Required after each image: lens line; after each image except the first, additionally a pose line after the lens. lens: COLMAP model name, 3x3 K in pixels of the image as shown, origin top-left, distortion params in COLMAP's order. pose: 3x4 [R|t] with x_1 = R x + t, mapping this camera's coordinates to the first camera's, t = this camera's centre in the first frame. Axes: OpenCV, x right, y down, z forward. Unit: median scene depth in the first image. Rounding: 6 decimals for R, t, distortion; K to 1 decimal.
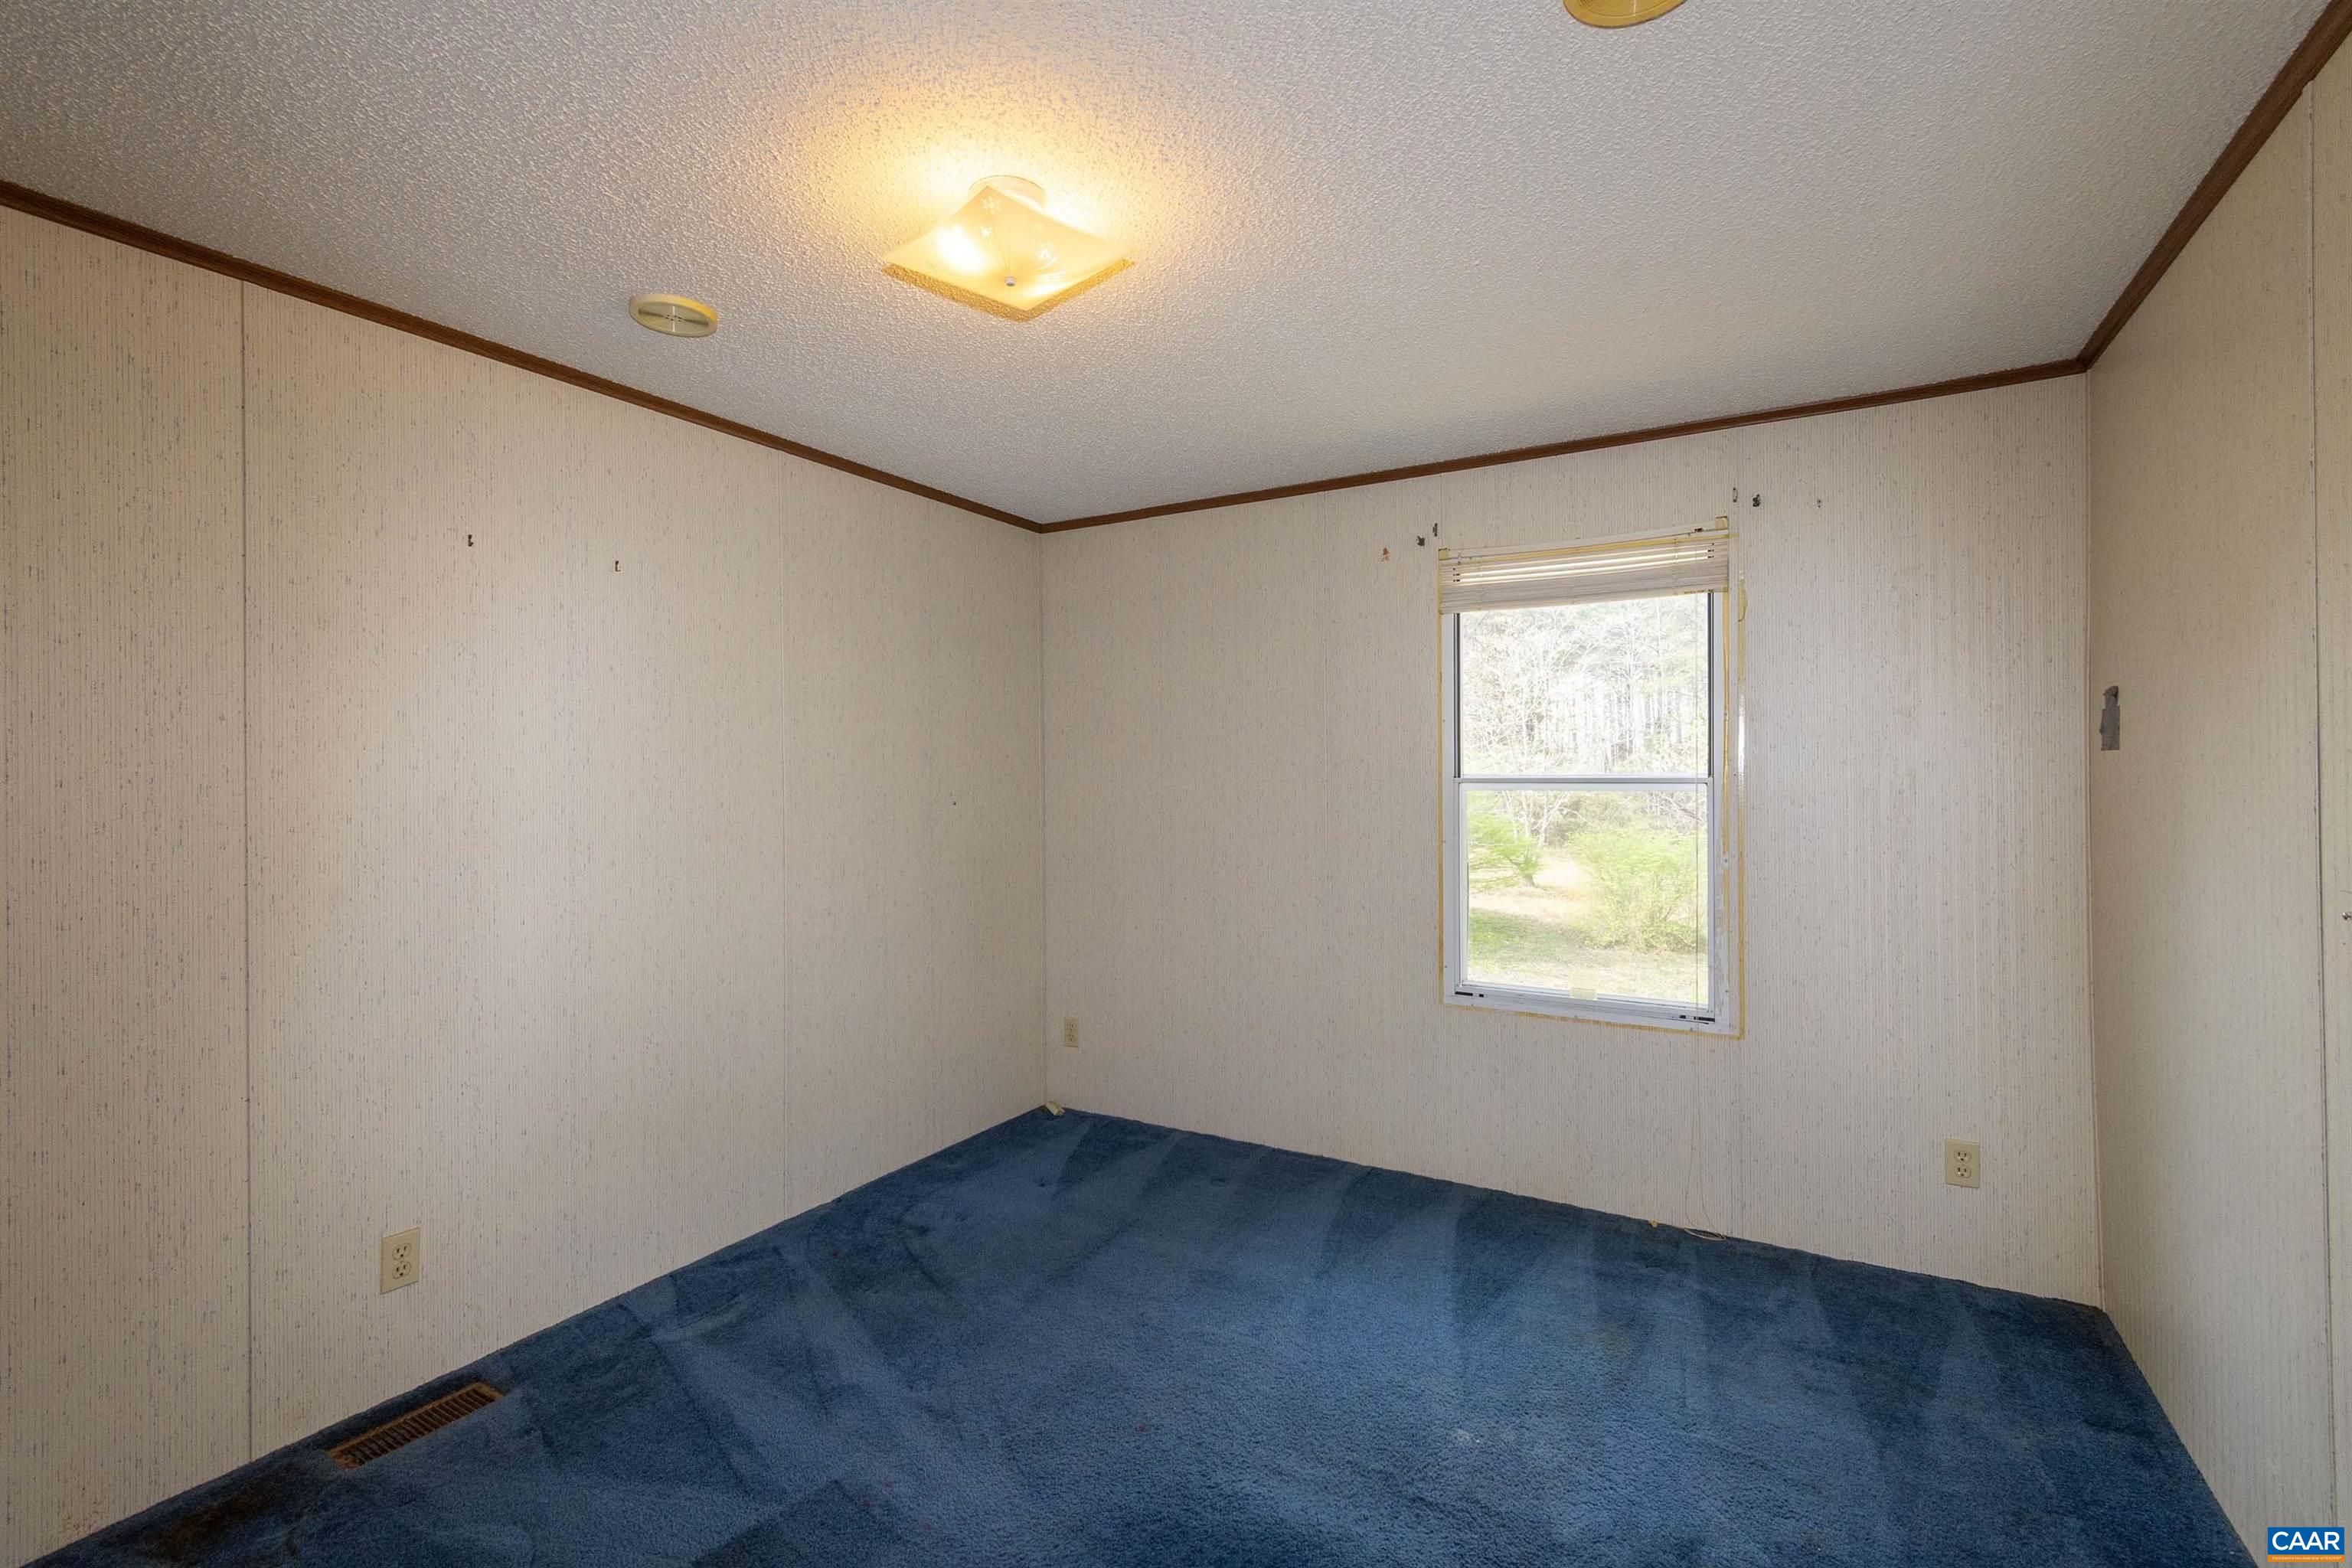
lens RADIAL K [[1039.6, 0, 1177.7], [0, 1039.6, 777.0], [0, 0, 1]] dist [0.002972, -0.000157]
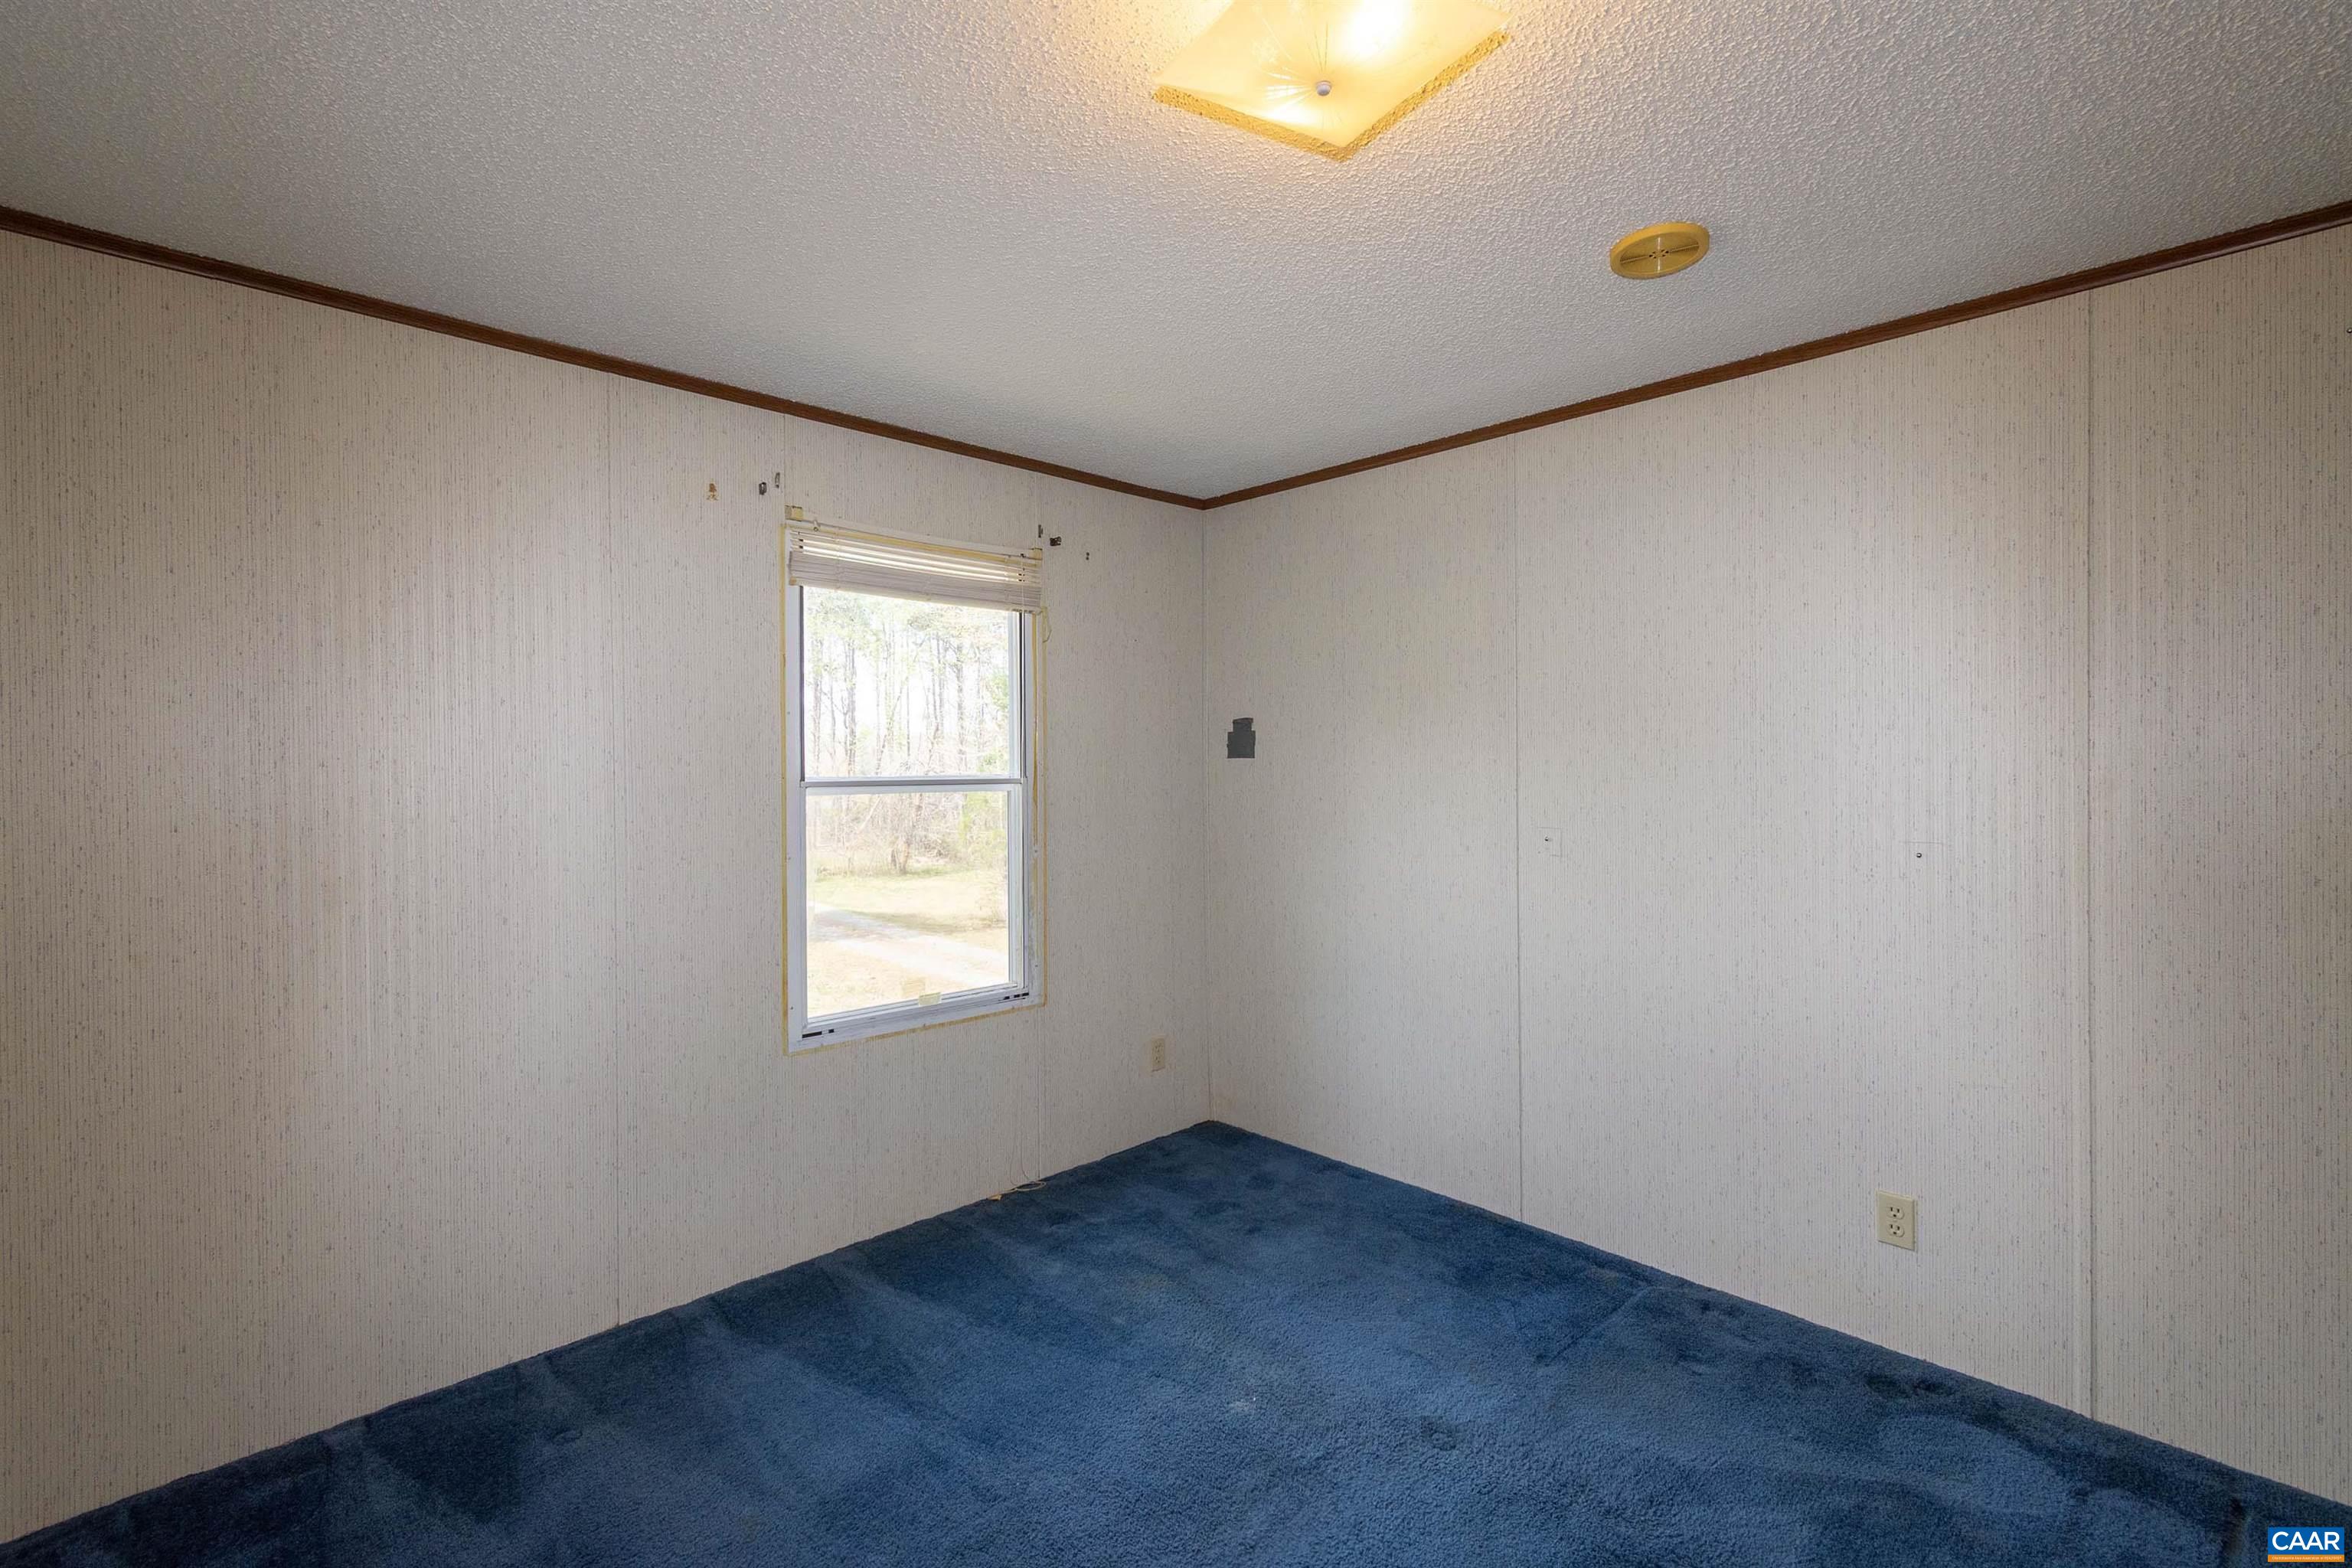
lens RADIAL K [[1039.6, 0, 1177.7], [0, 1039.6, 777.0], [0, 0, 1]] dist [0.002972, -0.000157]
pose [[0.268580, -0.007723, 0.963226, -0.496977], [0.007145, 0.999956, 0.006025, -0.006154], [-0.963231, 0.005264, 0.268623, 0.515457]]
